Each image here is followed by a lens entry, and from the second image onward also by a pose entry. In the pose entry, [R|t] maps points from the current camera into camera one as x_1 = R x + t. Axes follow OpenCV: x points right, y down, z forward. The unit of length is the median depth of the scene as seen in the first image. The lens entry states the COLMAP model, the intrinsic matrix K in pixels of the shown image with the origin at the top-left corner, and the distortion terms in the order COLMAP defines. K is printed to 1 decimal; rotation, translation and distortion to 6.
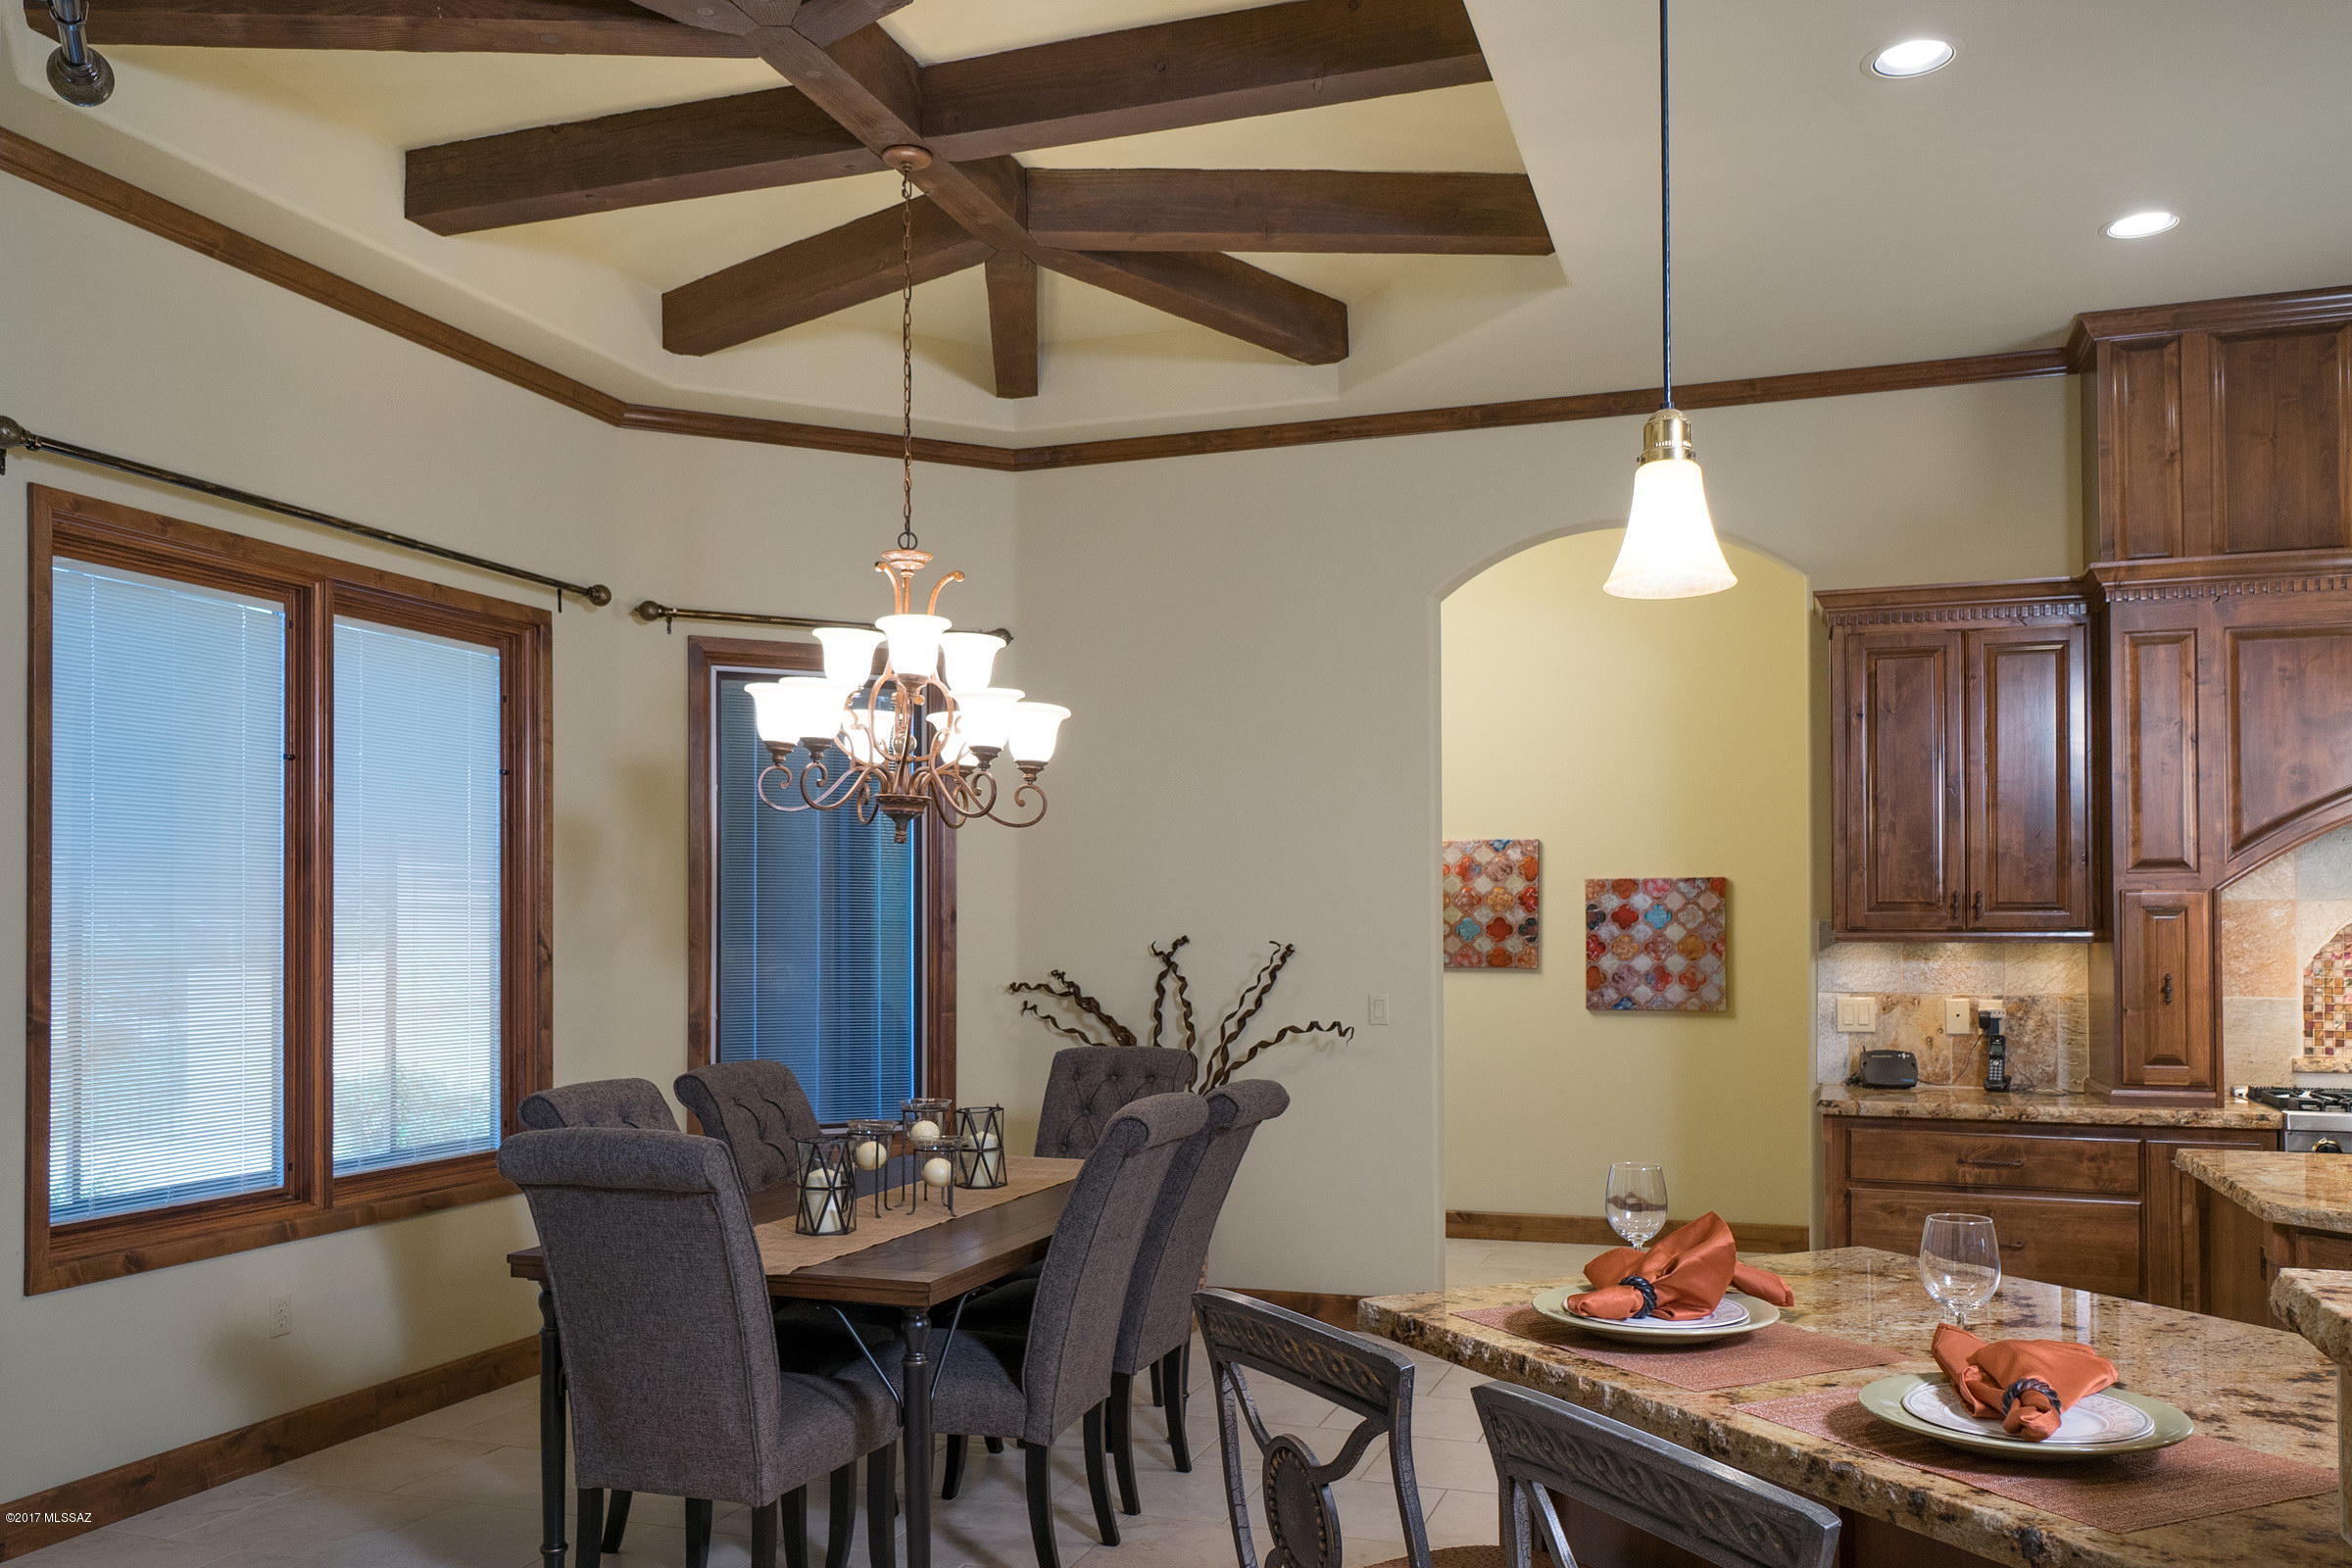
lens RADIAL K [[1819.6, 0, 1181.8], [0, 1819.6, 912.3], [0, 0, 1]] dist [-0.006239, 0.000675]
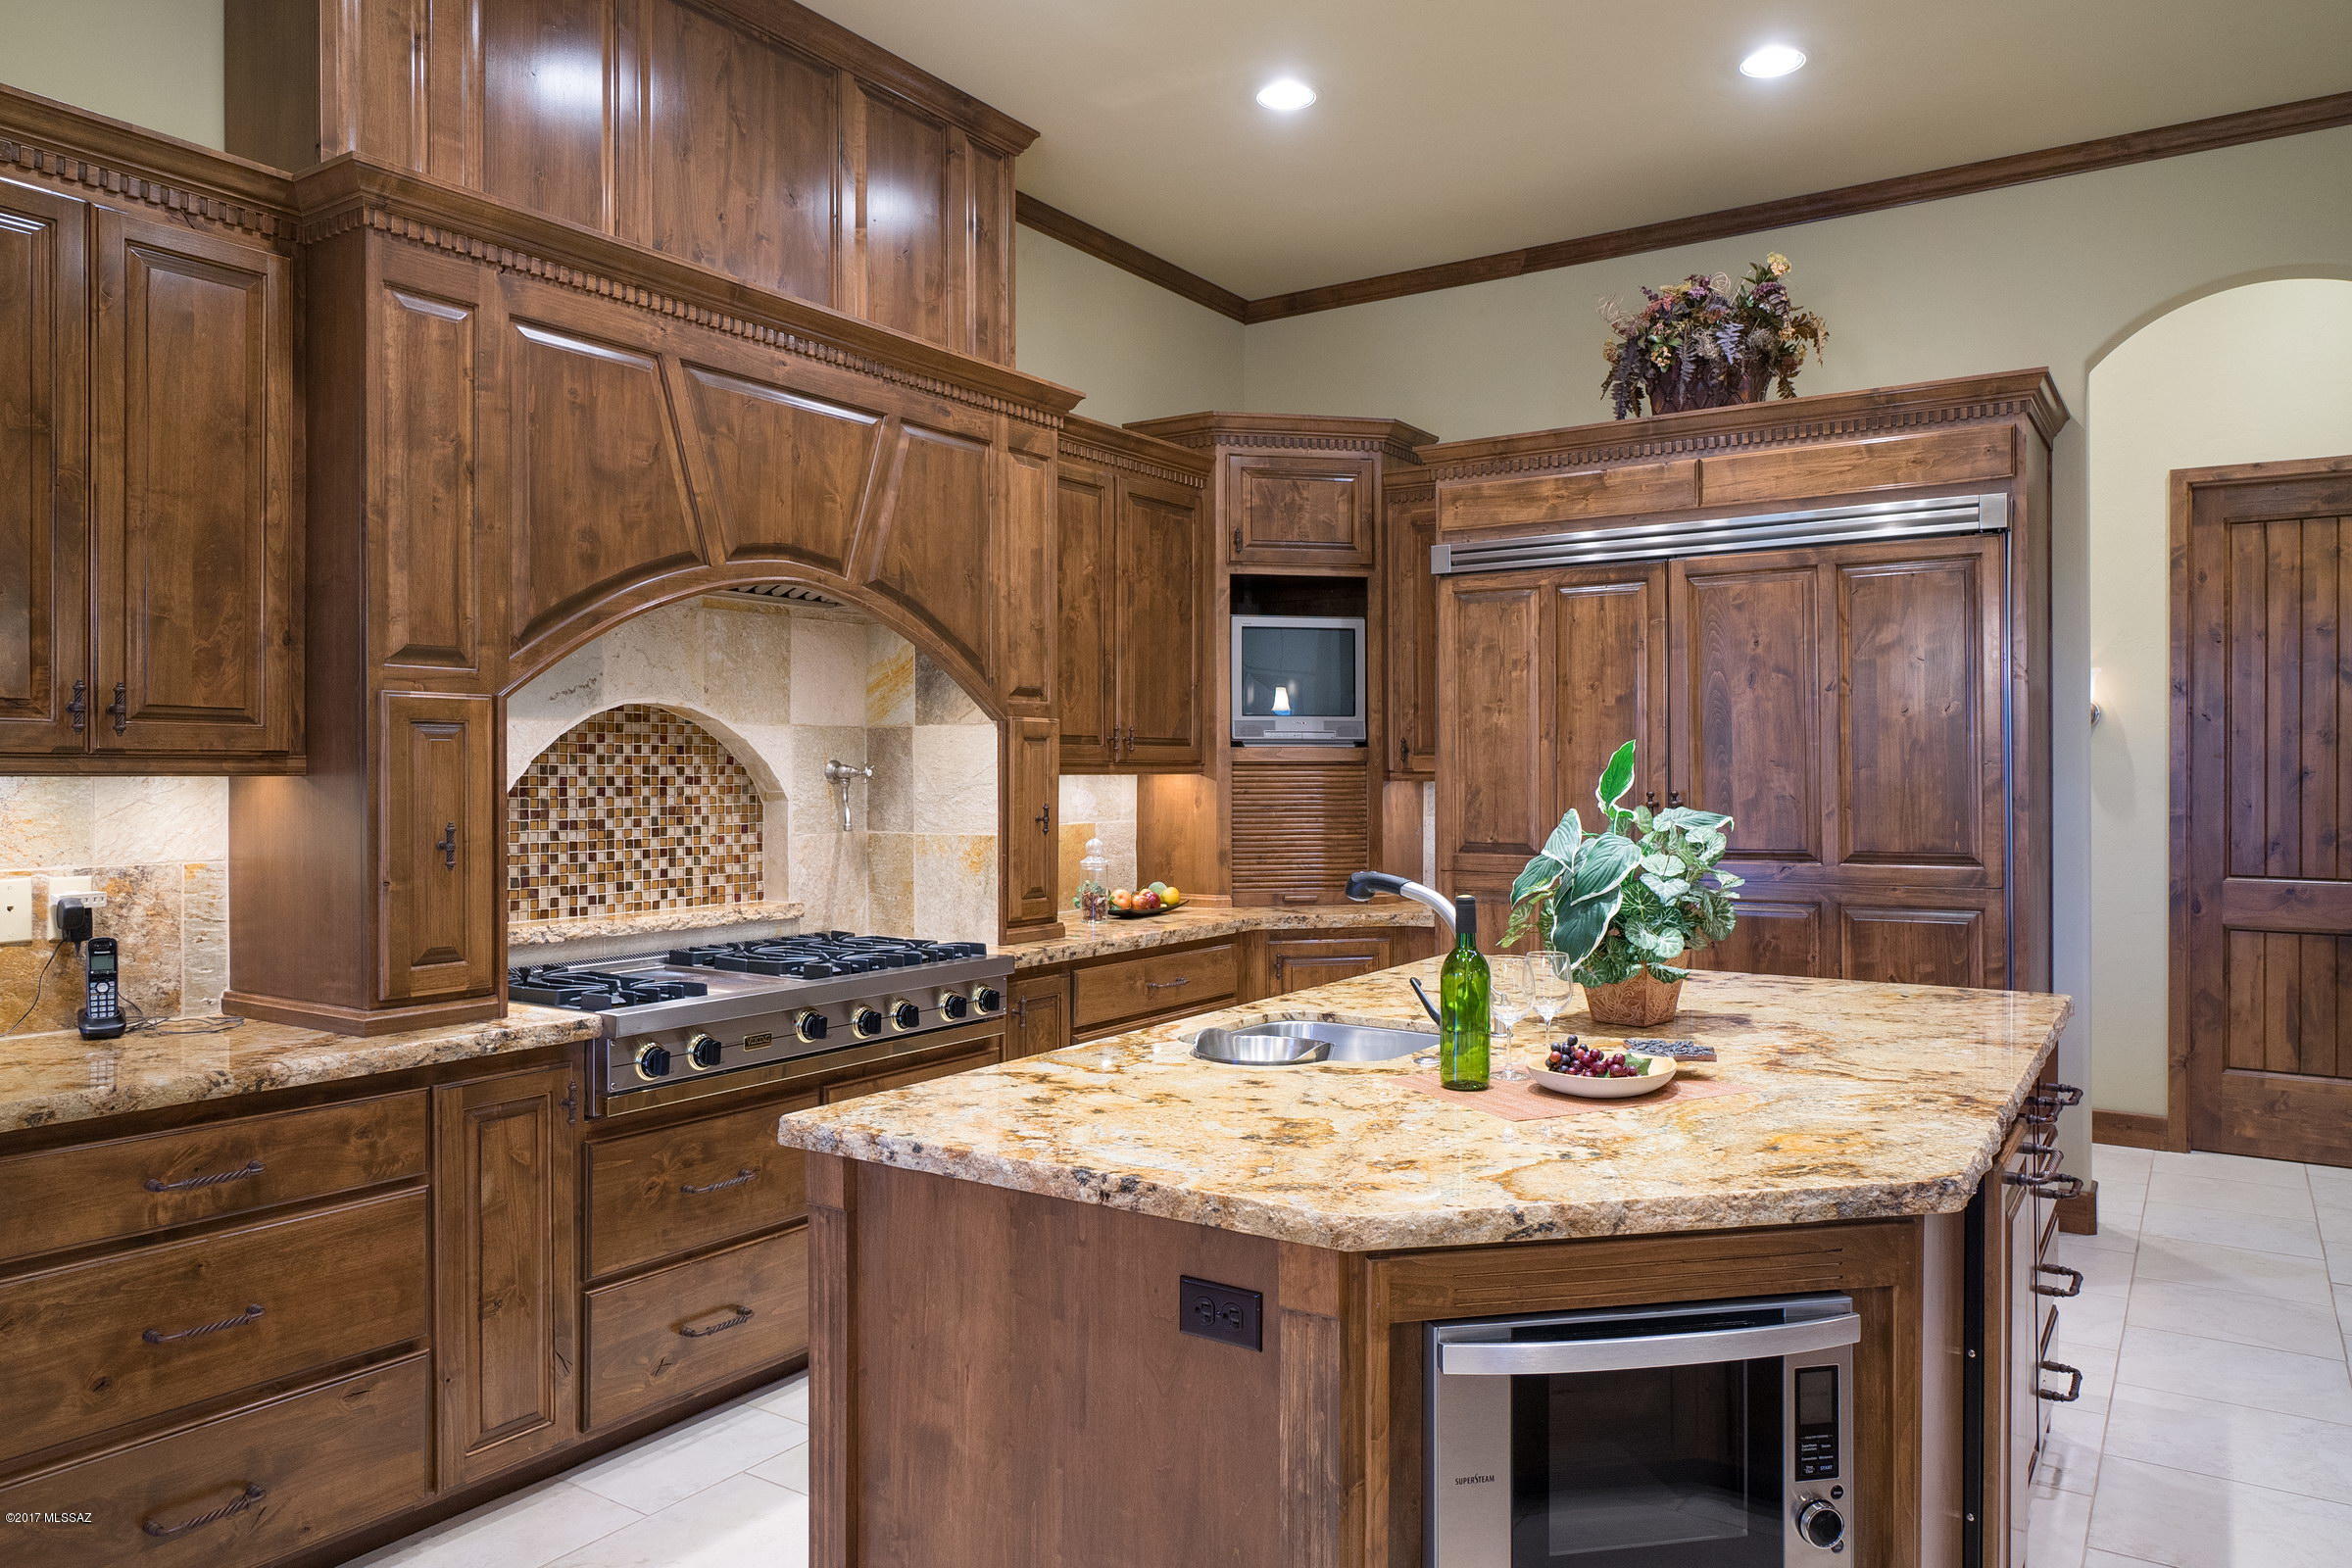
lens RADIAL K [[1605.6, 0, 1121.7], [0, 1605.6, 769.2], [0, 0, 1]] dist [-0.004595, 0.001416]
pose [[0.275516, 0.000443, 0.961296, 0.057094], [-0.008945, 0.999958, 0.002103, 0.011179], [-0.961255, -0.009179, 0.275508, 0.604050]]
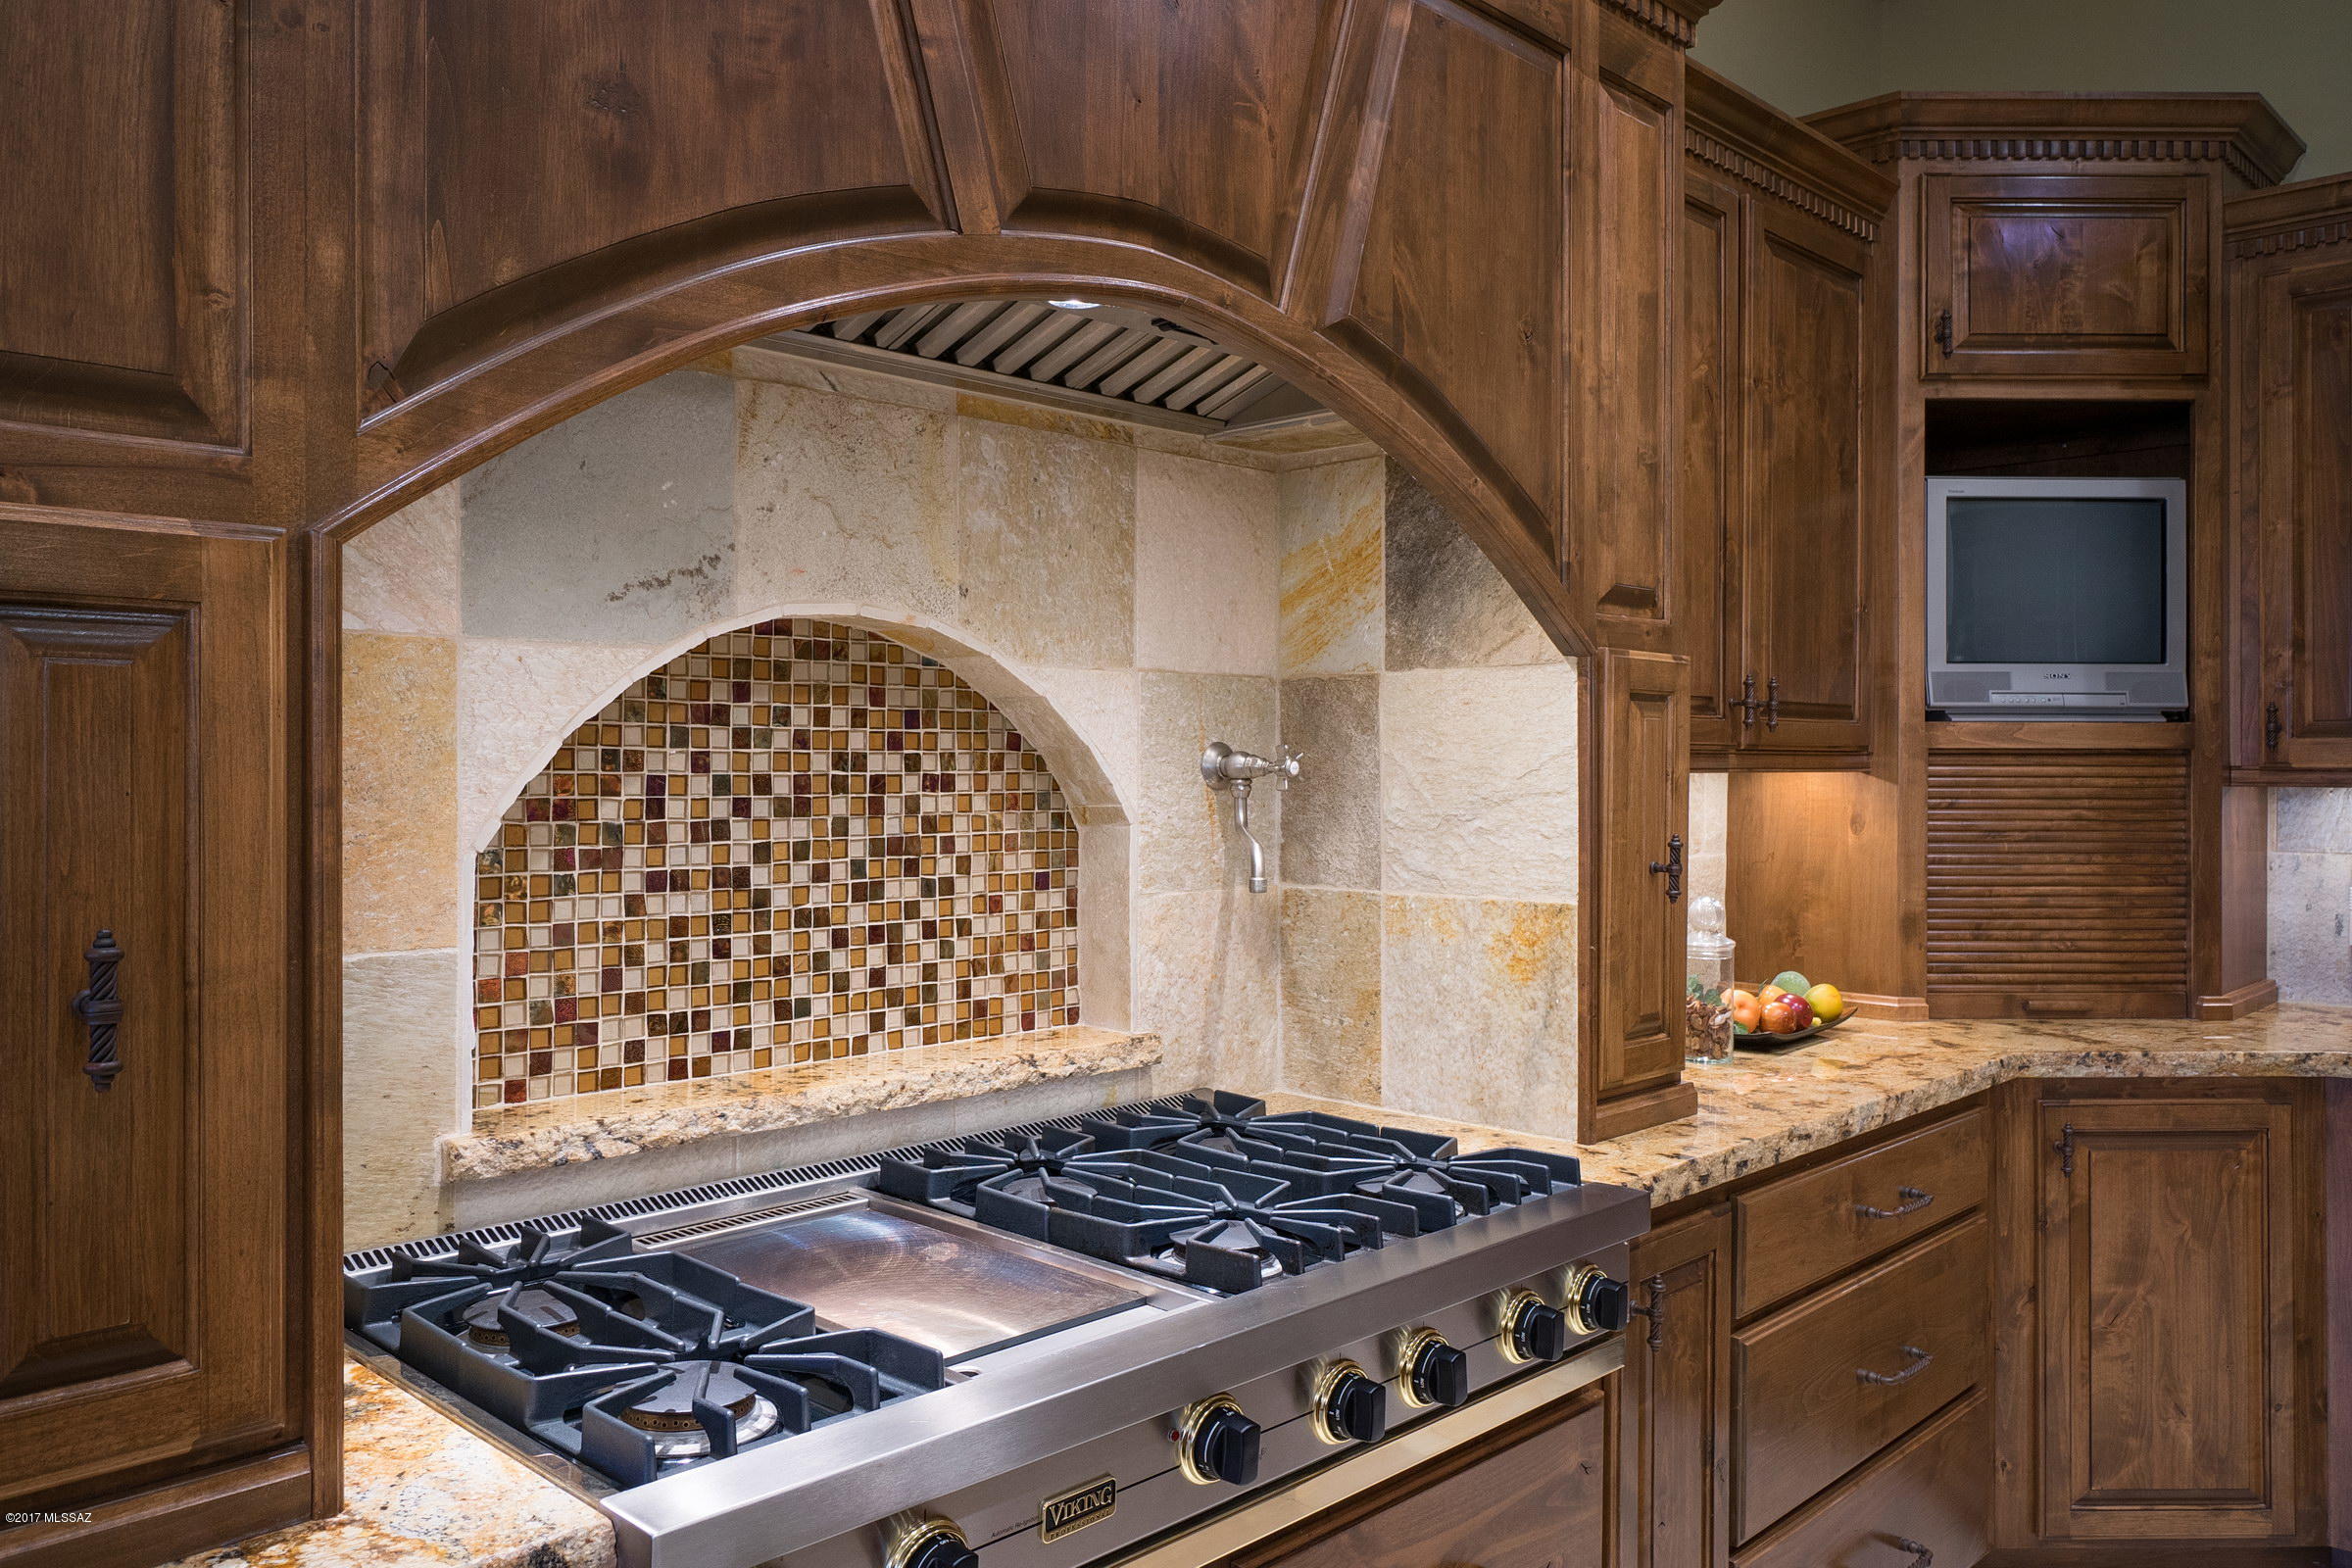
lens RADIAL K [[1757.3, 0, 1171.0], [0, 1757.3, 770.6], [0, 0, 1]] dist [-0.004587, 0.005276]
pose [[0.420625, -0.003577, 0.907228, 0.413222], [-0.011475, 0.999891, 0.009263, 0.012918], [-0.907162, -0.014306, 0.420538, 0.804600]]
